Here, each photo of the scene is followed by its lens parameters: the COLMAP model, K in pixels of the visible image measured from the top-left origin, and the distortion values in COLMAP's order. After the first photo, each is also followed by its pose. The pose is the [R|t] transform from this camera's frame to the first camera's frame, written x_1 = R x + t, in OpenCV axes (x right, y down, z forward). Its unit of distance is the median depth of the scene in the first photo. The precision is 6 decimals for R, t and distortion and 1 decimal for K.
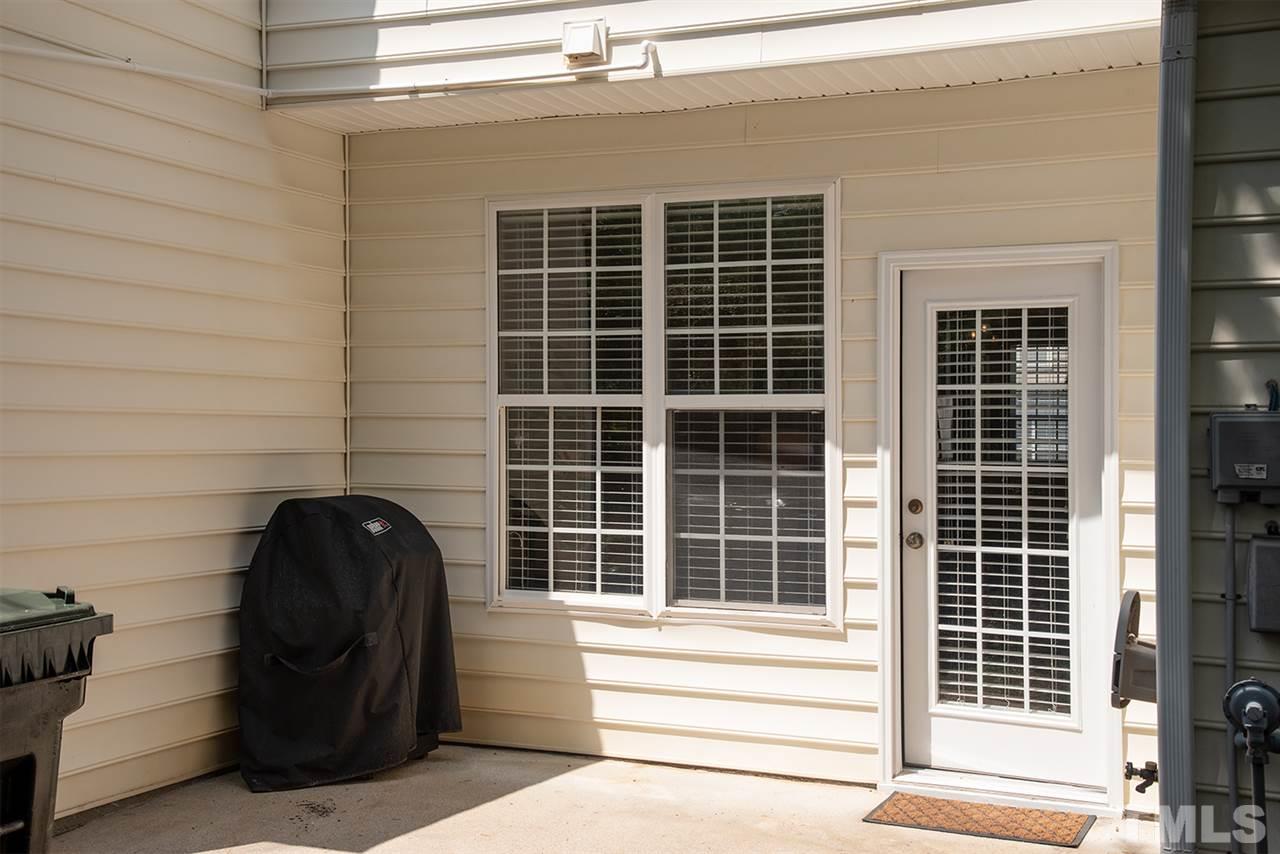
lens RADIAL K [[1199.3, 0, 640.0], [0, 1199.3, 459.2], [0, 0, 1]] dist [0.071024, -0.000017]
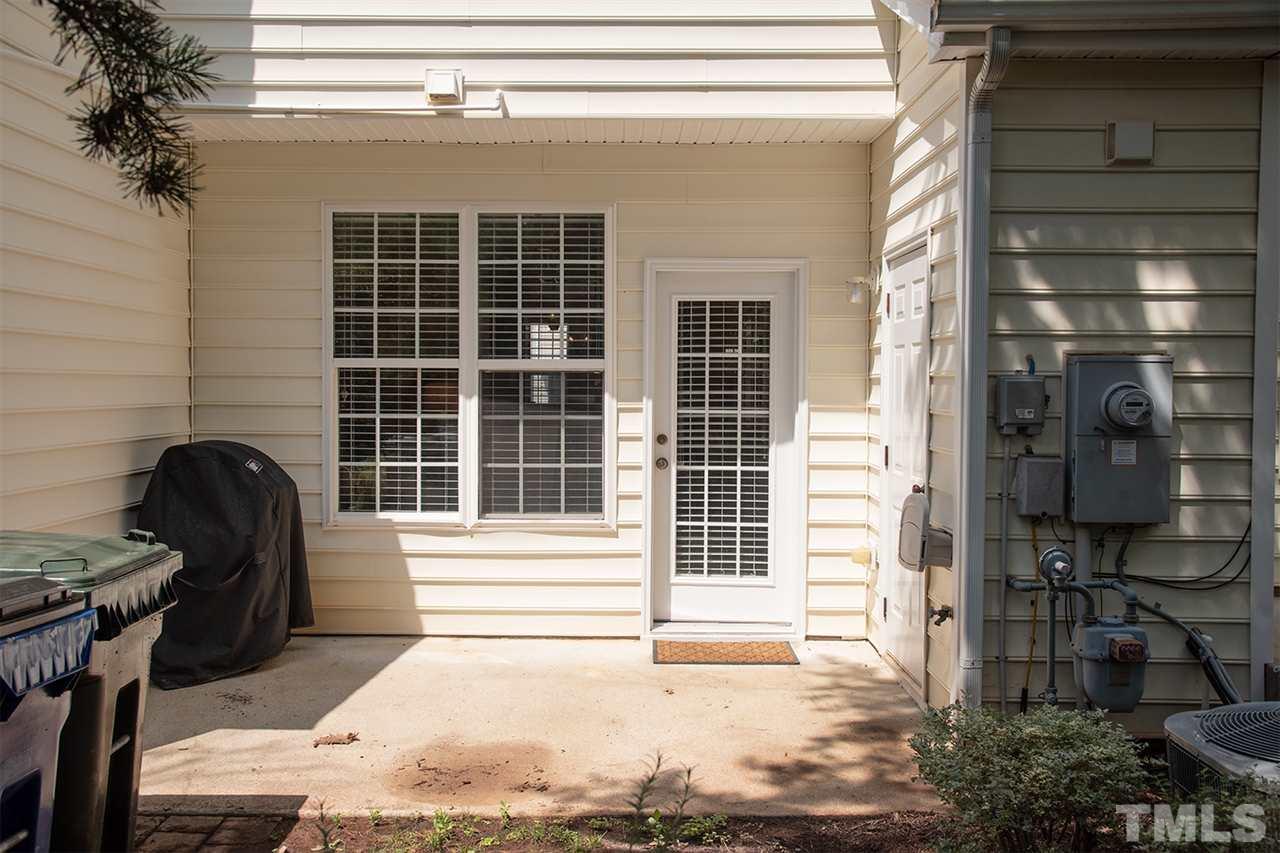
lens RADIAL K [[869.7, 0, 640.0], [0, 869.7, 426.5], [0, 0, 1]] dist [-0.021142, -0.000286]
pose [[0.949729, -0.019018, 0.312495, -0.116329], [0.011310, 0.999586, 0.026459, -0.003118], [-0.312869, -0.021595, 0.949551, 0.041268]]
